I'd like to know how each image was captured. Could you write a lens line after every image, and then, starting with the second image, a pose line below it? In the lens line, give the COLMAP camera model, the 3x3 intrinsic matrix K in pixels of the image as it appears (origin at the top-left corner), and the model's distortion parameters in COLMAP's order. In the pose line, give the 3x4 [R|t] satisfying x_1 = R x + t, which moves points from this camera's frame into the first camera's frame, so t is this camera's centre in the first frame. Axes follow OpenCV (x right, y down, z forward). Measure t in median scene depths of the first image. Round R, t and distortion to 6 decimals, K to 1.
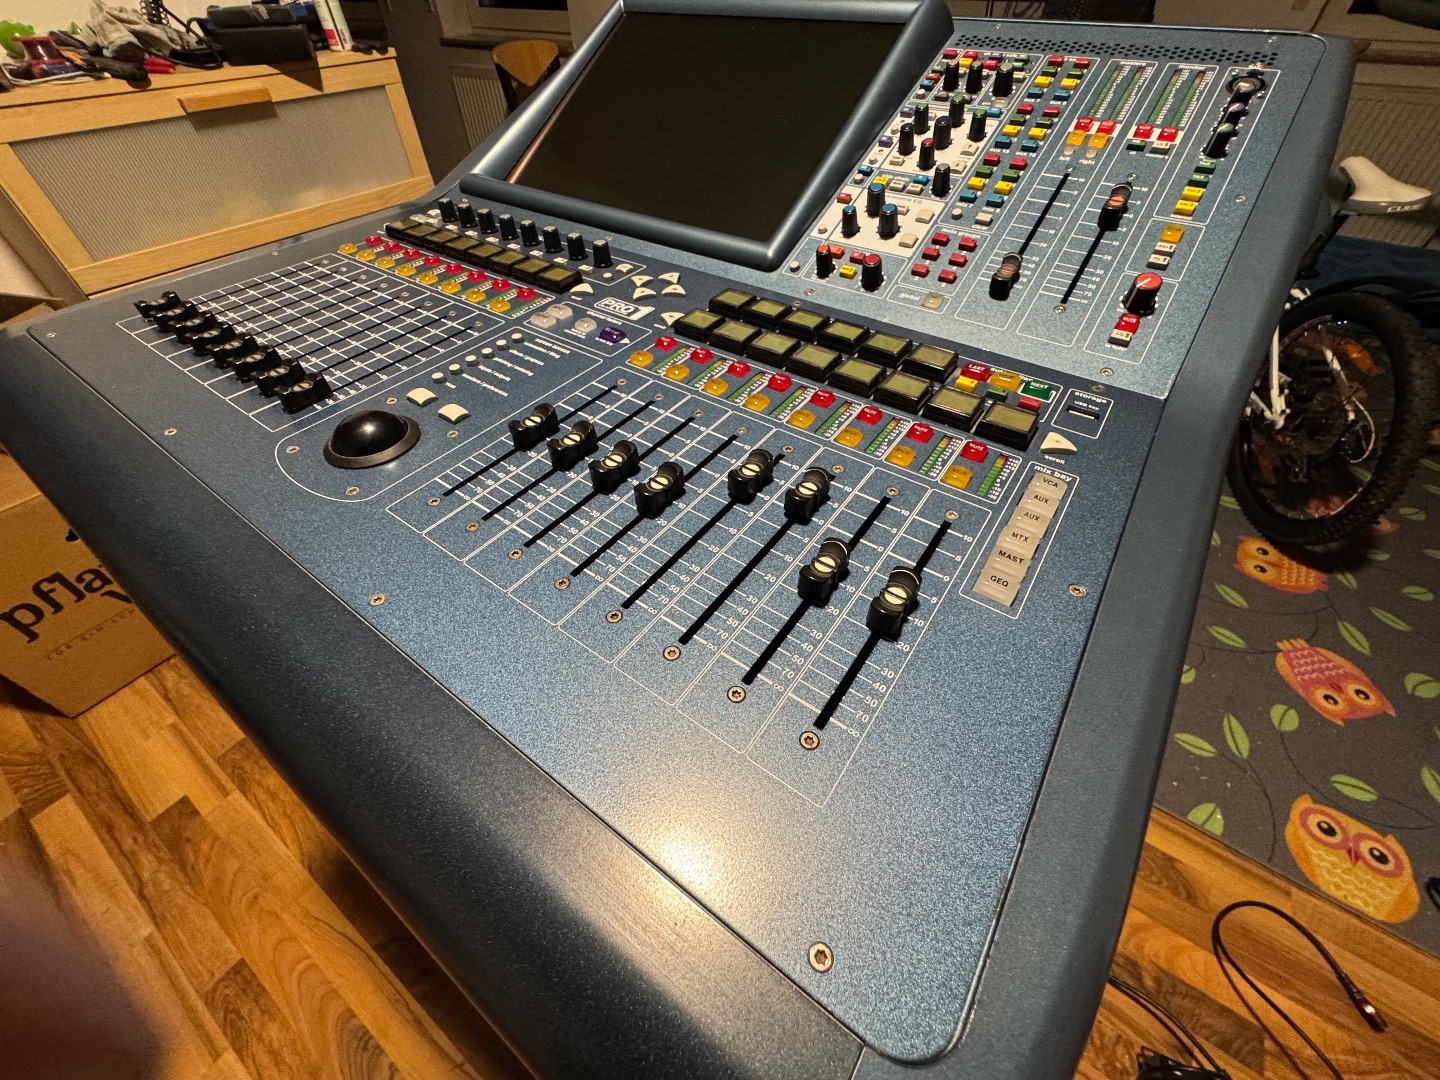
lens RADIAL K [[578.0, 0, 719.1], [0, 578.0, 541.9], [0, 0, 1]] dist [-0.003112, -0.000802]
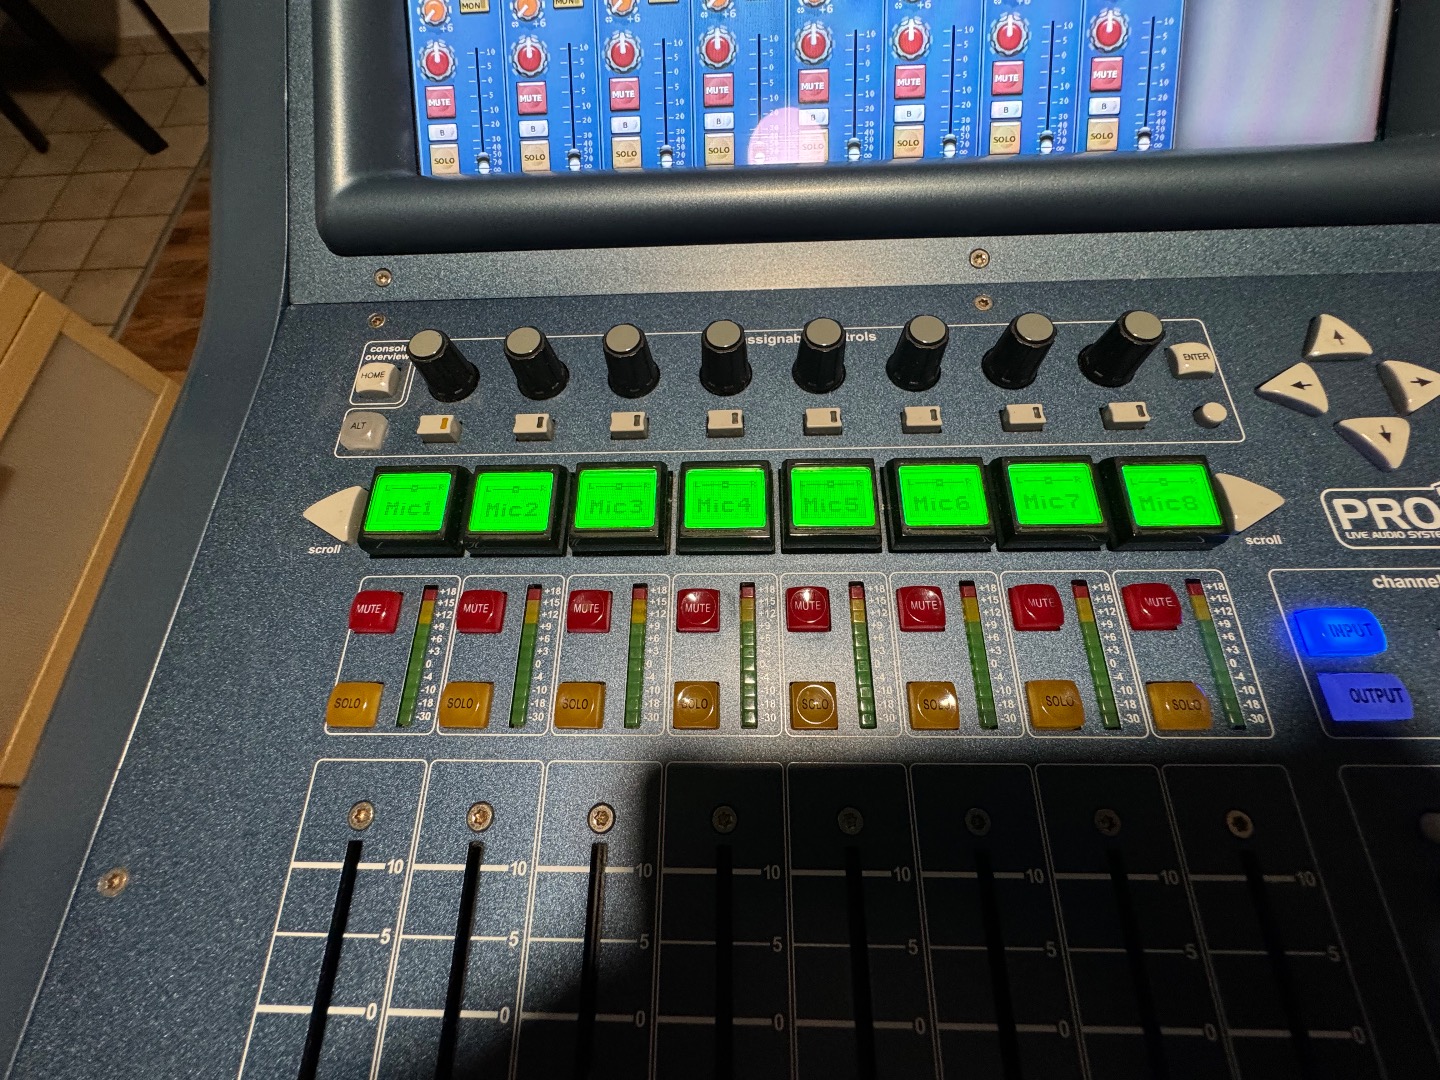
lens RADIAL K [[578.0, 0, 717.3], [0, 578.0, 540.5], [0, 0, 1]] dist [-0.003112, -0.000802]
pose [[0.814788, -0.546119, 0.194615, -0.629465], [0.438286, 0.799957, 0.409846, -0.762029], [-0.379509, -0.248640, 0.891152, 0.863701]]
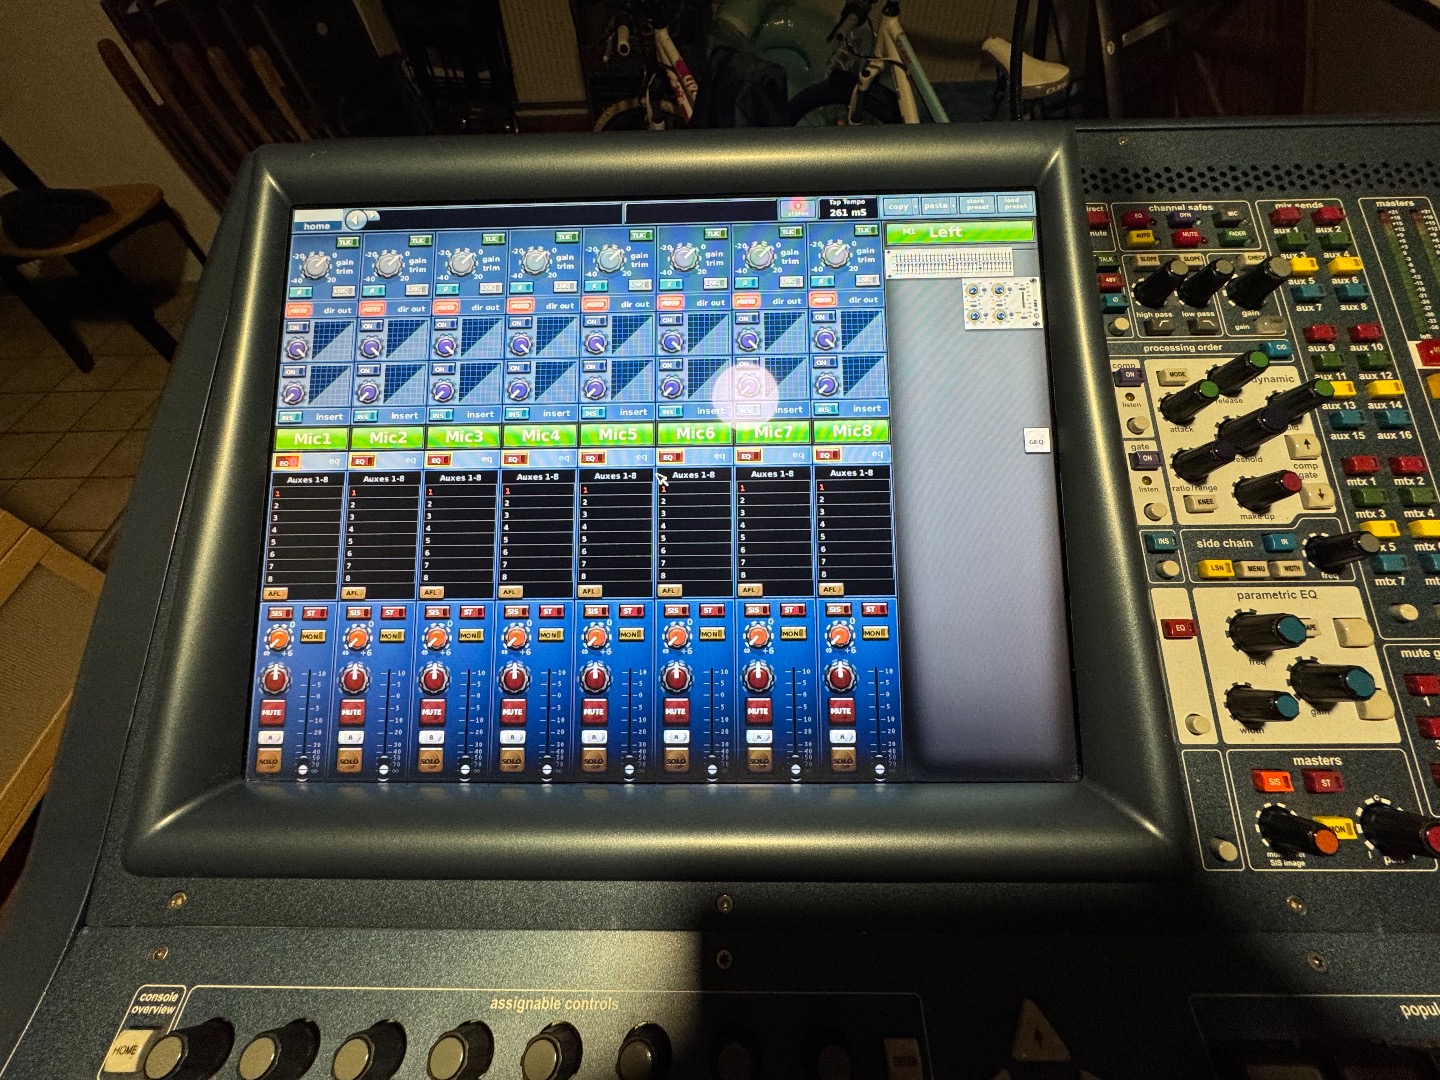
lens RADIAL K [[578.0, 0, 718.4], [0, 578.0, 538.7], [0, 0, 1]] dist [-0.003112, -0.000802]
pose [[0.815124, -0.469764, 0.338961, -0.265309], [0.425284, 0.882582, 0.200454, -1.050834], [-0.393328, -0.019240, 0.919197, 0.796045]]
